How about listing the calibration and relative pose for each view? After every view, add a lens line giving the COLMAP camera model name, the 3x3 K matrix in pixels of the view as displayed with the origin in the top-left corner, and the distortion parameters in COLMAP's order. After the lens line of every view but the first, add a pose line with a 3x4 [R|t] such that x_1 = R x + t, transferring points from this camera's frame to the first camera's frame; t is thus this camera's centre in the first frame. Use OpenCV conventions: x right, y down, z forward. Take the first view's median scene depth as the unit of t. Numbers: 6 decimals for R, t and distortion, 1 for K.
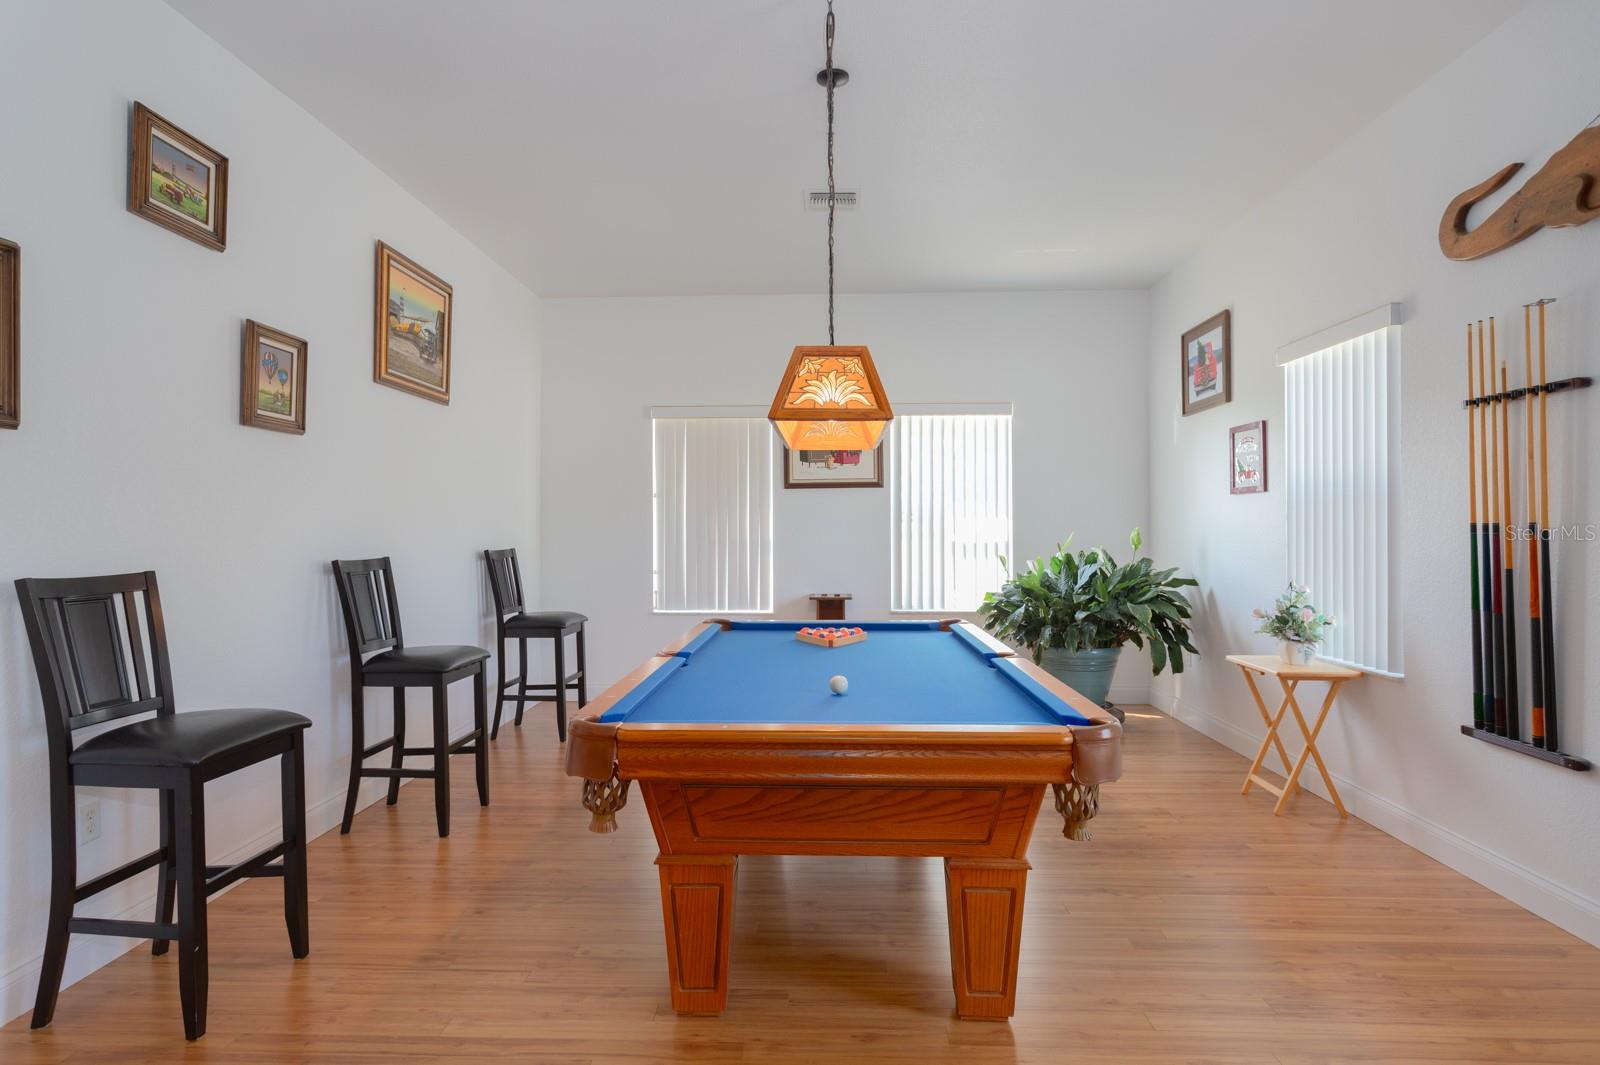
lens RADIAL K [[919.4, 0, 800.0], [0, 919.4, 532.5], [0, 0, 1]] dist [0.000661, 0.000271]
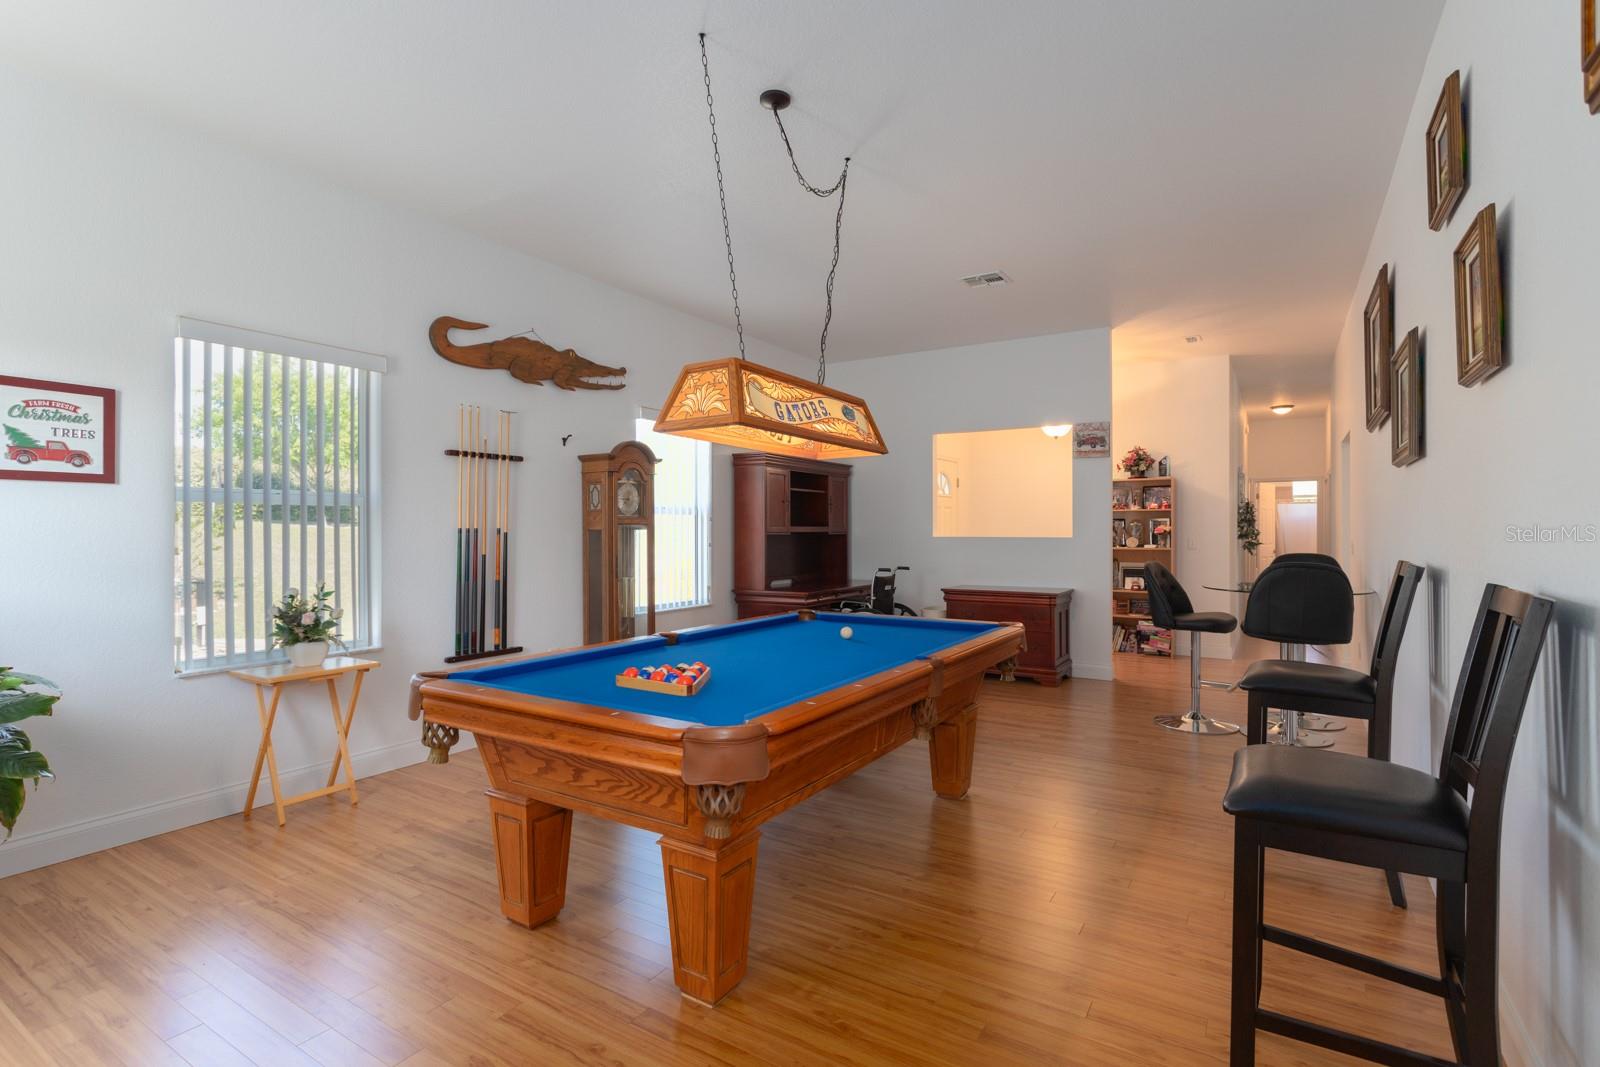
lens RADIAL K [[766.4, 0, 790.7], [0, 766.4, 528.7], [0, 0, 1]] dist [0.002110, 0.000903]
pose [[-0.857442, 0.003081, 0.514571, -0.469279], [0.002792, 0.999995, -0.001336, -0.006150], [-0.514573, 0.000291, -0.857447, 1.915051]]
